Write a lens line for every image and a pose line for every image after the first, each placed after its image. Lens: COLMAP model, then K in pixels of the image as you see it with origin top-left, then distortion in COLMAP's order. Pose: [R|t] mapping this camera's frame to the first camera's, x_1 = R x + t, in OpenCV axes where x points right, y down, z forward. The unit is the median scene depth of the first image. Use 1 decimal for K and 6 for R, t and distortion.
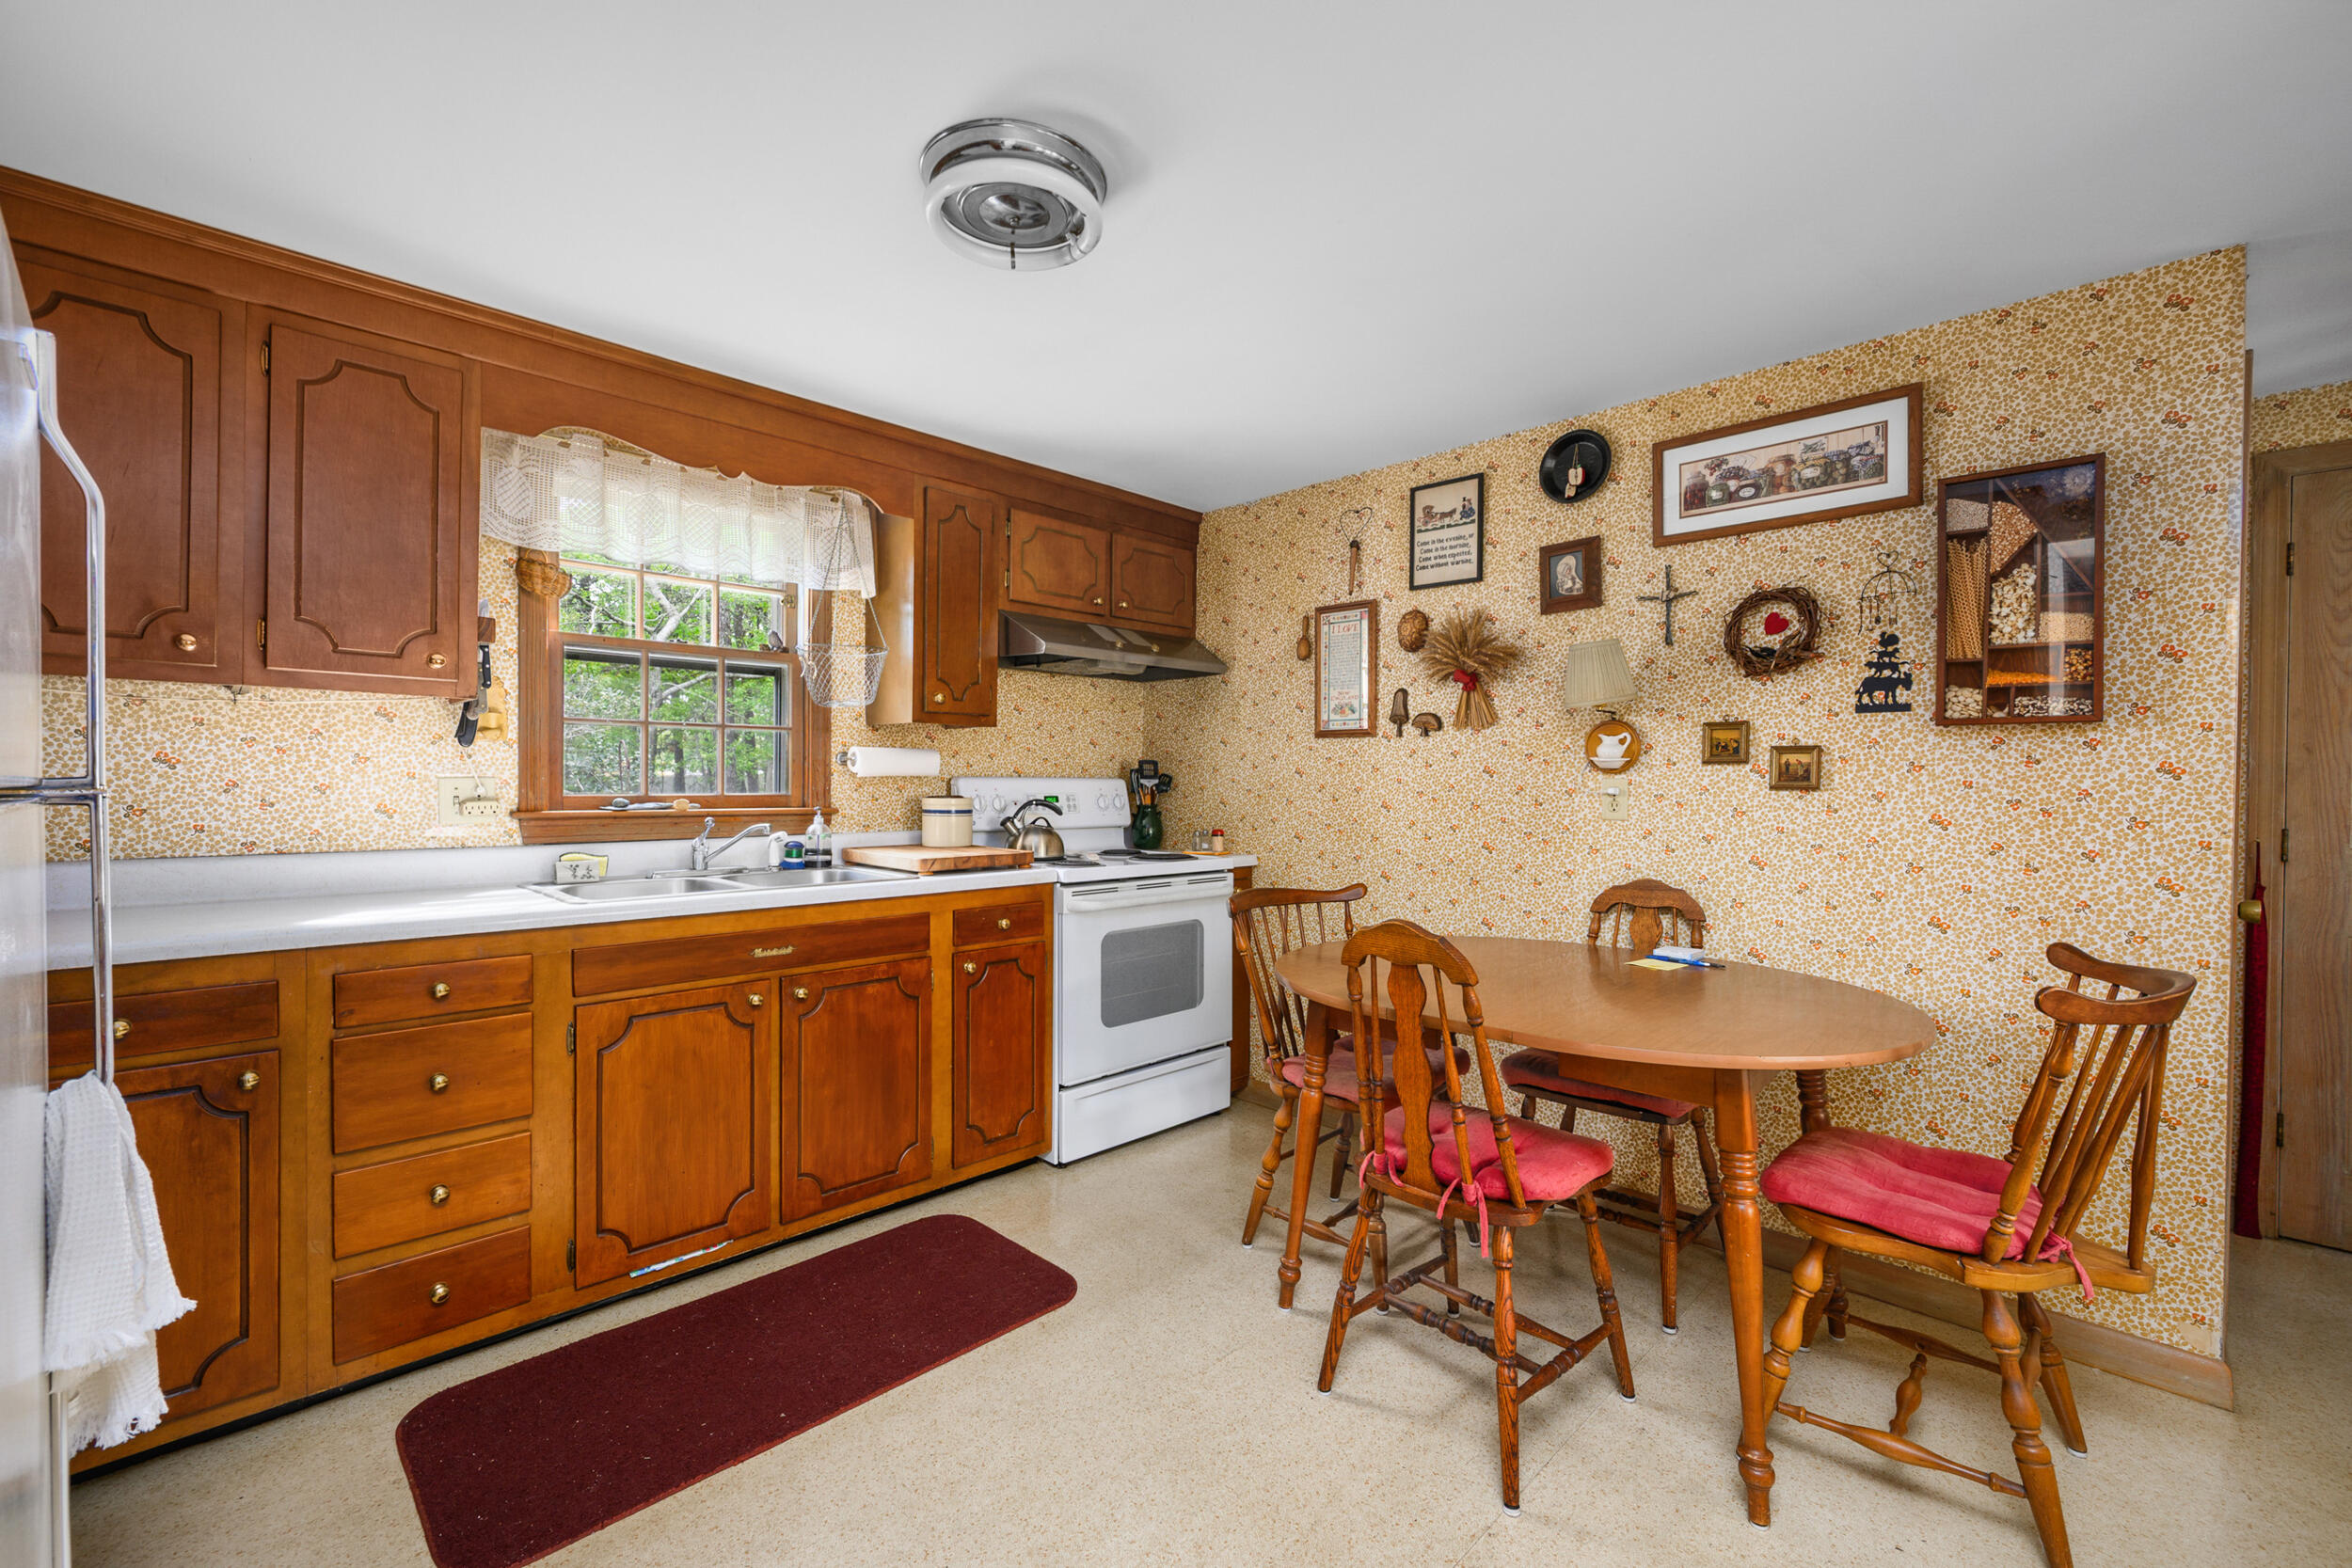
lens RADIAL K [[1020.5, 0, 1187.9], [0, 1020.5, 780.5], [0, 0, 1]] dist [0.003549, 0.000355]
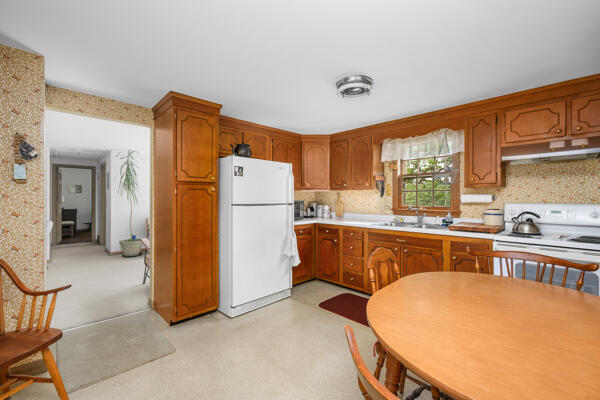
lens RADIAL K [[260.4, 0, 301.0], [0, 260.4, 201.9], [0, 0, 1]] dist [0.003549, 0.000355]
pose [[-0.040504, 0.009359, -0.999136, 0.718510], [0.001159, 0.999956, 0.009320, -0.018787], [0.999179, -0.000780, -0.040513, 0.528855]]
